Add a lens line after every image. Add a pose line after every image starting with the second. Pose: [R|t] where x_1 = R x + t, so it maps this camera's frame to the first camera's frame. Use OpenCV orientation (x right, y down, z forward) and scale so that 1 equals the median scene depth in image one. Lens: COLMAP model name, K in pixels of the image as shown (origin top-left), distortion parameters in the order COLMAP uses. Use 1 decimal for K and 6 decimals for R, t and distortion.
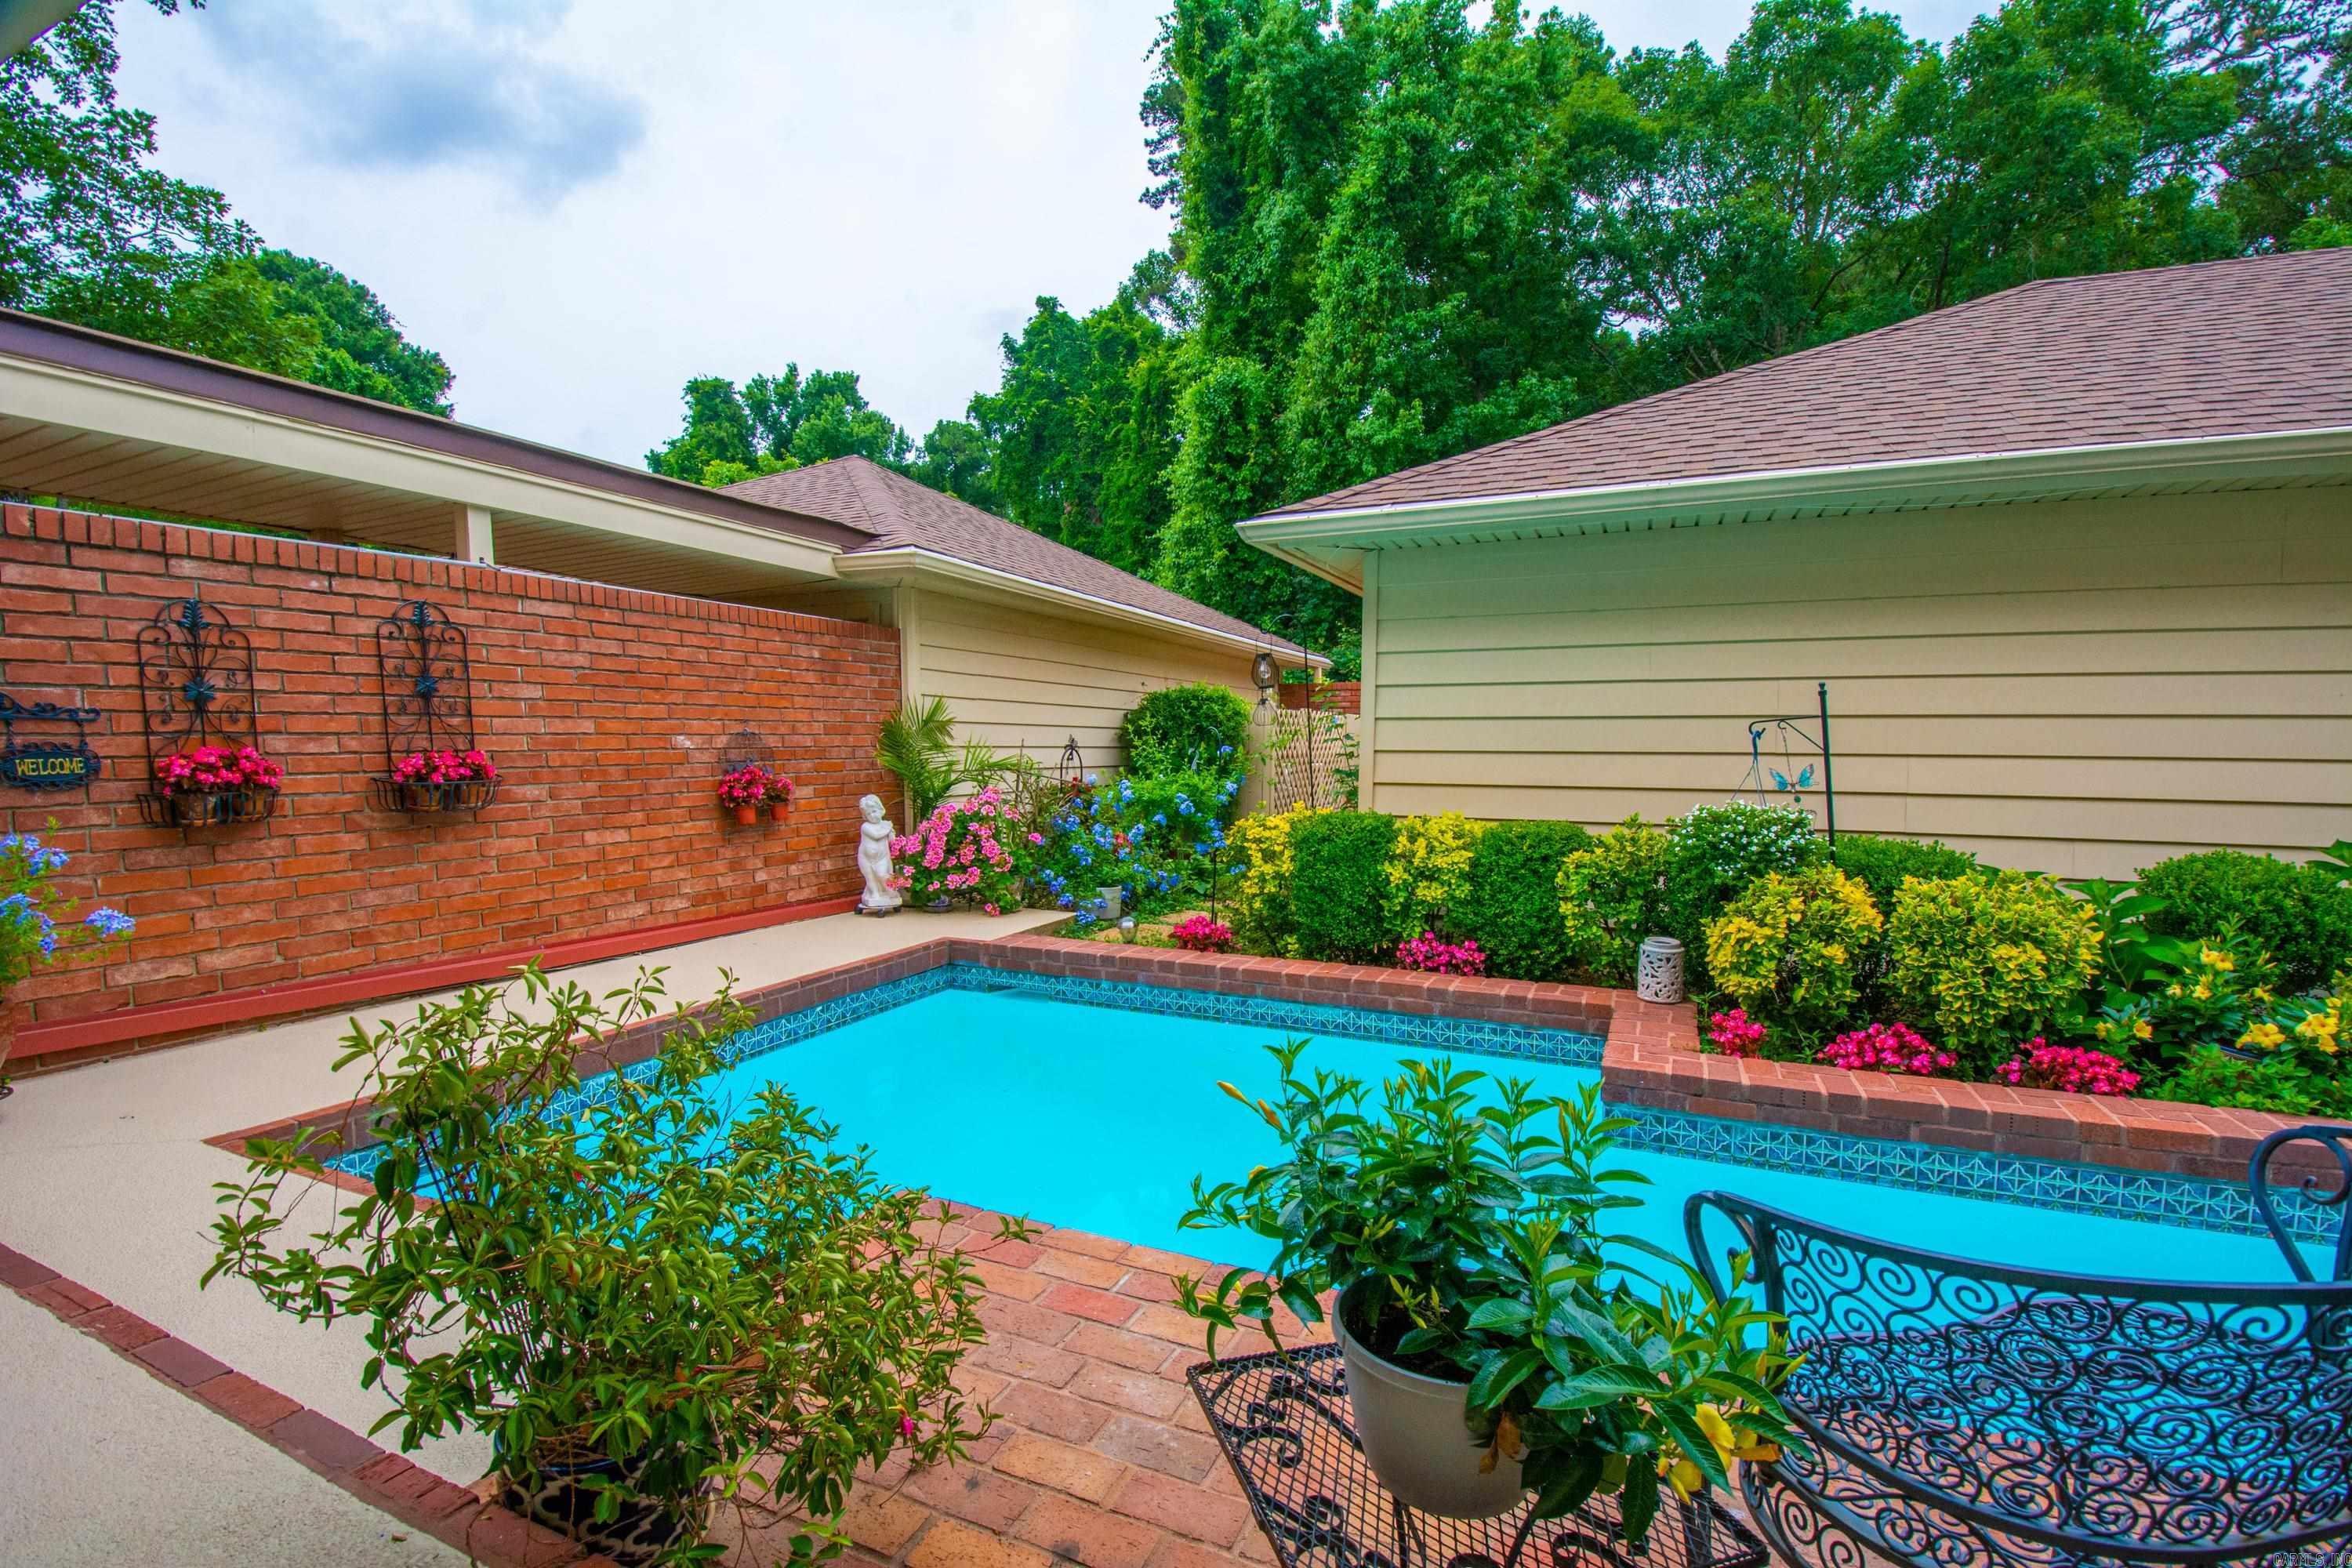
lens RADIAL K [[1034.1, 0, 1200.0], [0, 1034.1, 822.7], [0, 0, 1]] dist [0.019211, -0.025499]
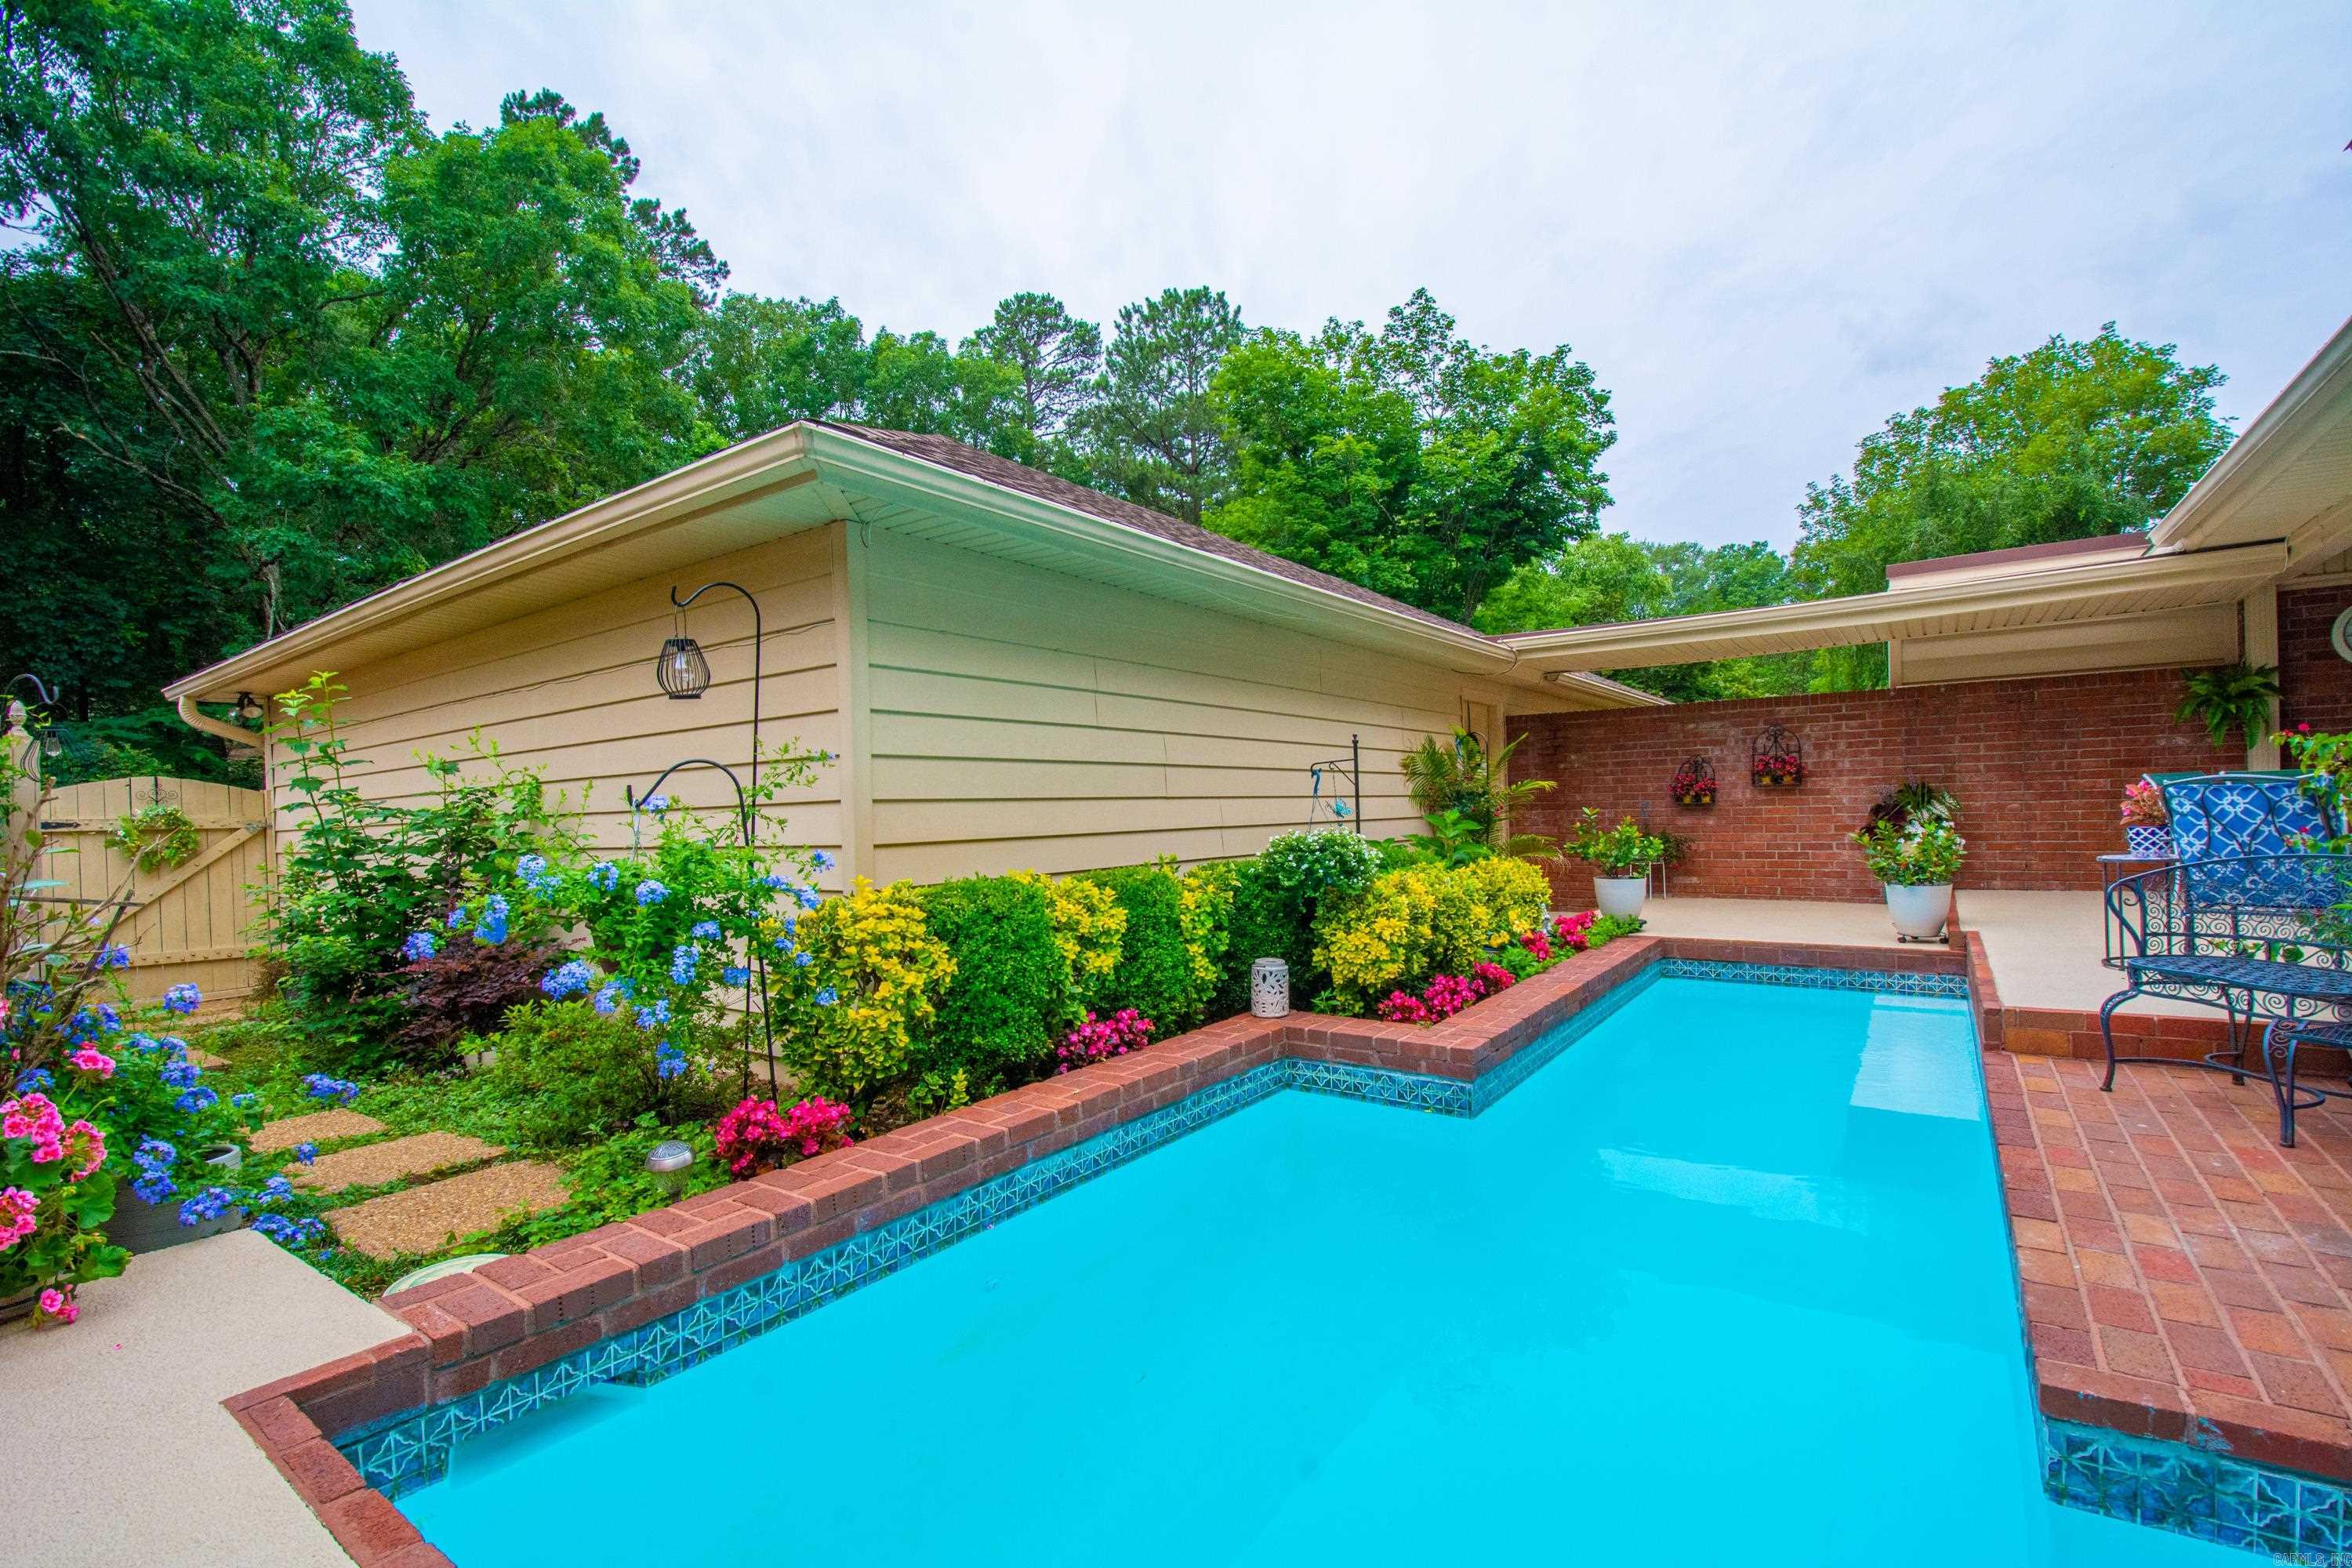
lens RADIAL K [[1034.1, 0, 1200.0], [0, 1034.1, 822.7], [0, 0, 1]] dist [0.019211, -0.025499]
pose [[0.190849, -0.020719, 0.981401, -0.604693], [0.106490, 0.994314, 0.000283, -0.037796], [-0.975826, 0.104455, 0.191970, 0.795780]]
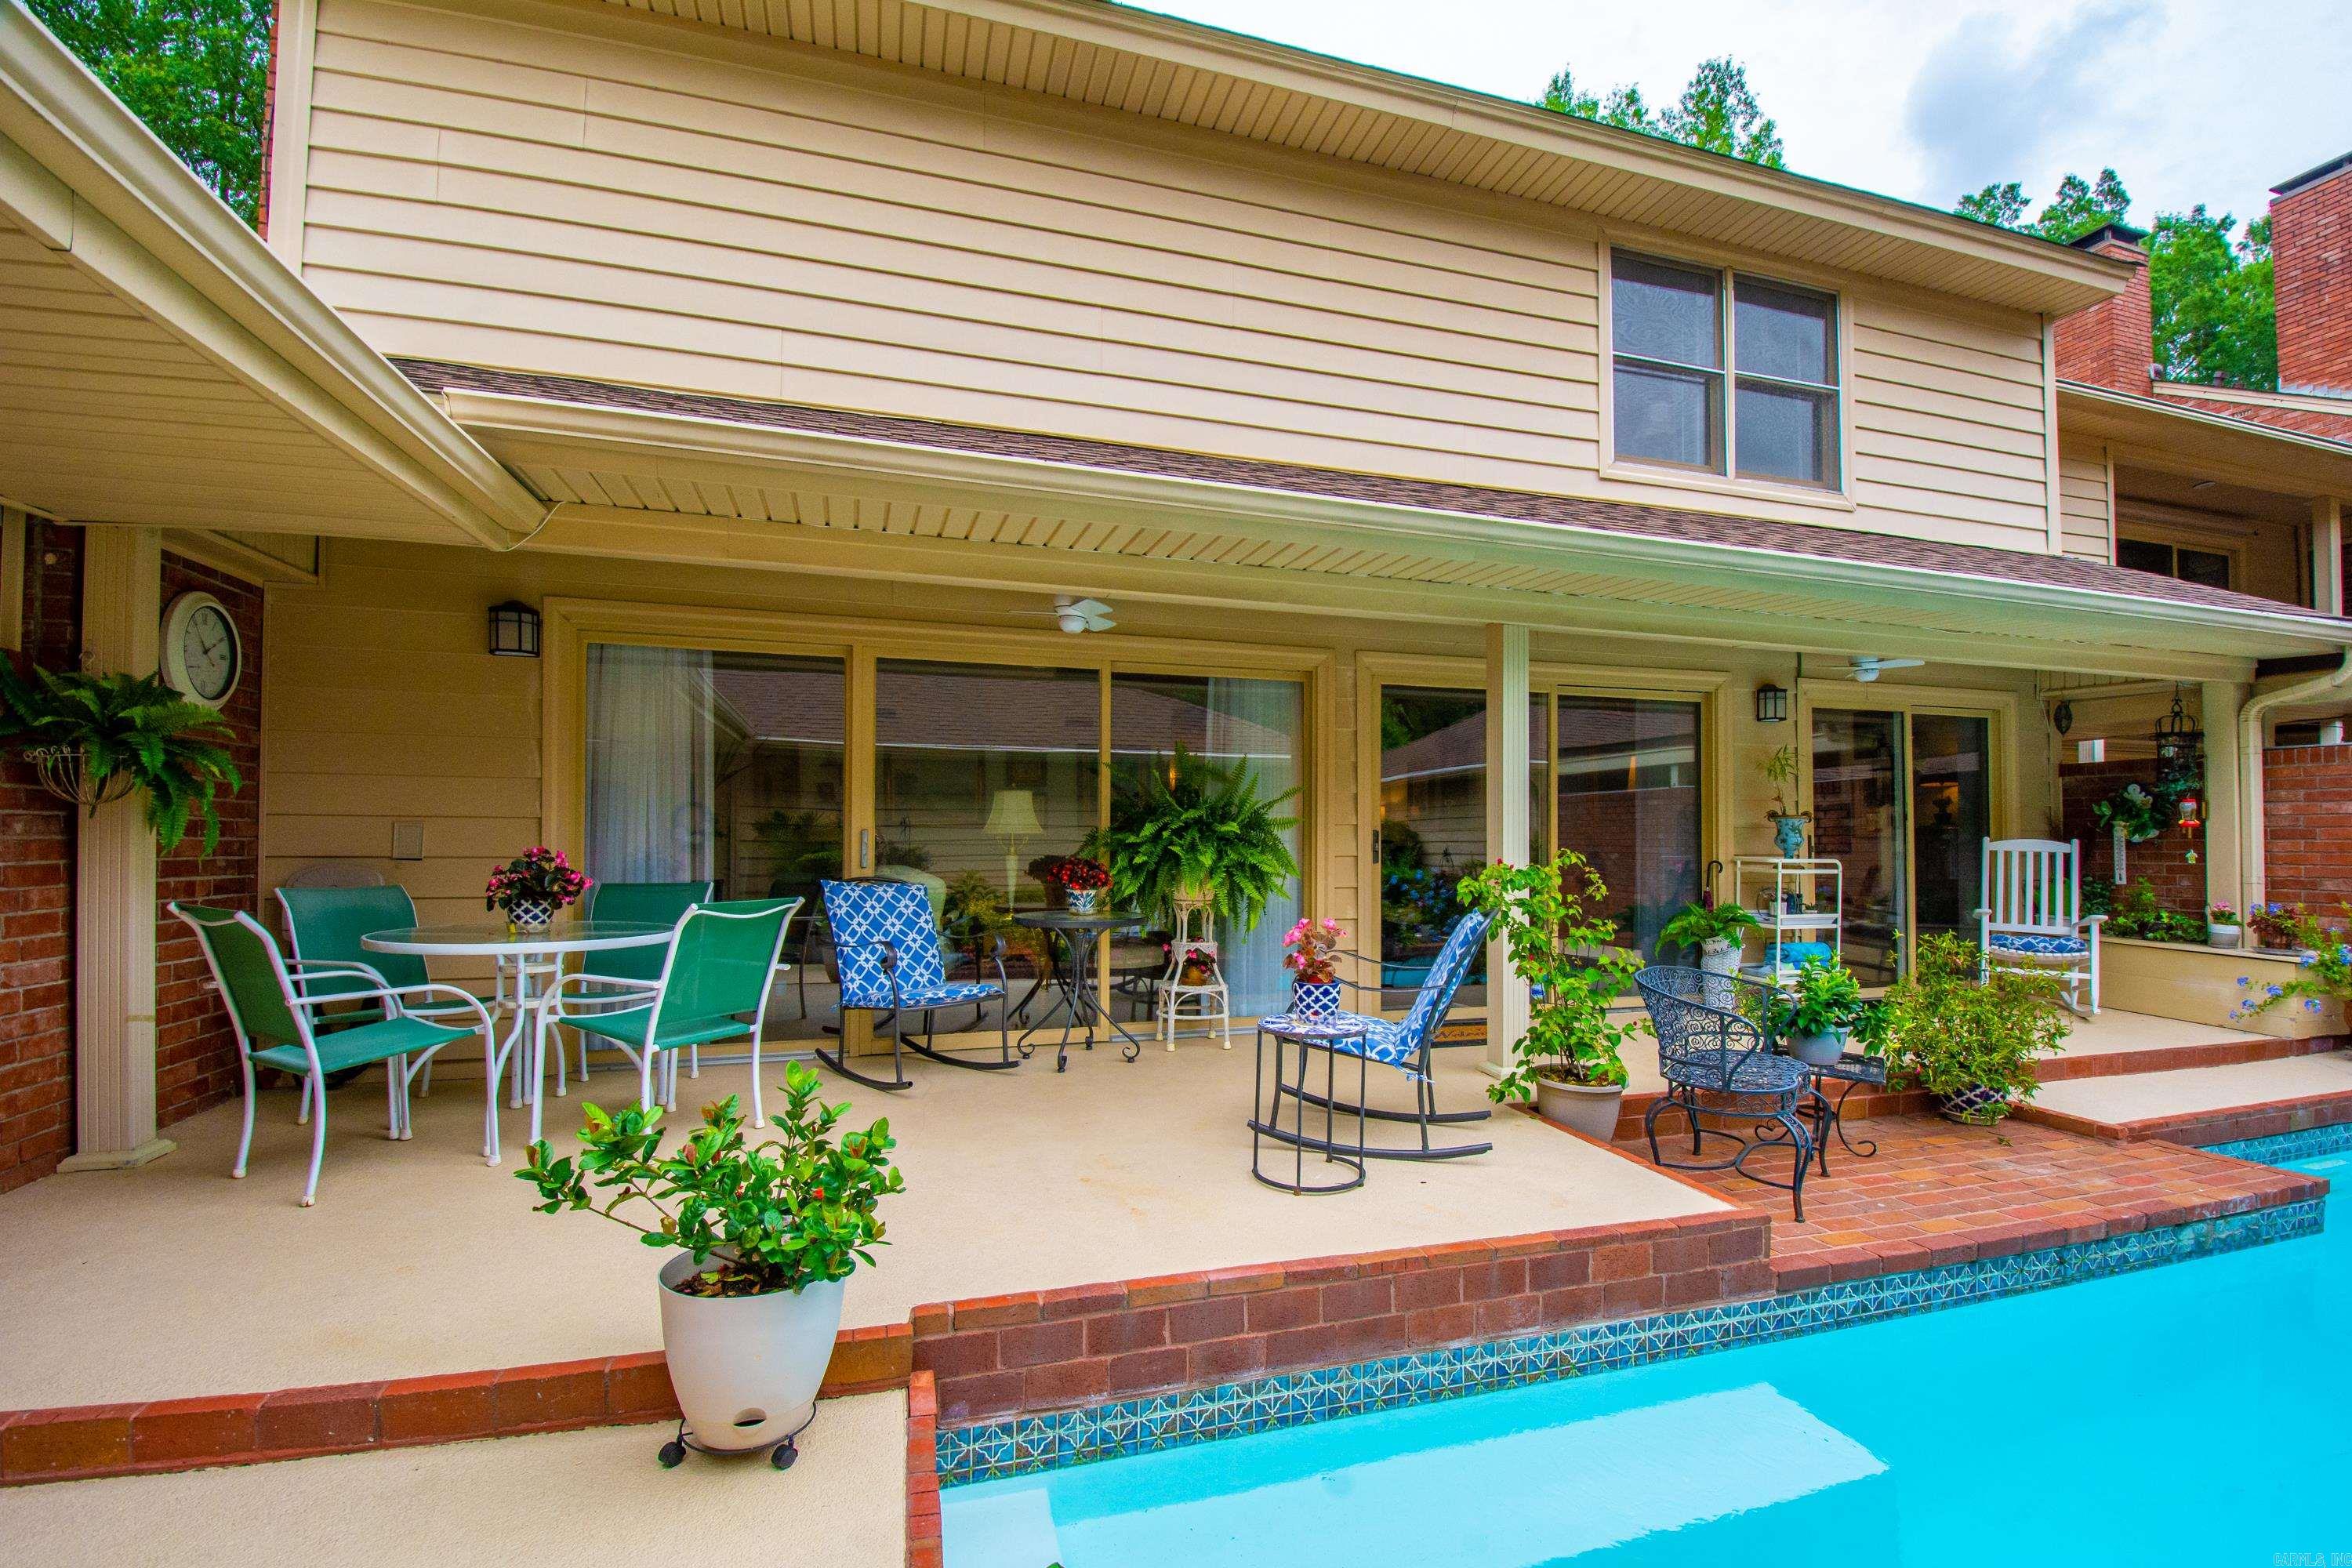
lens RADIAL K [[1057.2, 0, 1215.8], [0, 1057.2, 823.6], [0, 0, 1]] dist [0.019928, -0.026597]
pose [[-0.746850, -0.014651, -0.664831, 1.121192], [-0.058946, 0.997280, 0.044242, -0.076469], [0.662375, 0.072232, -0.745682, 0.593106]]
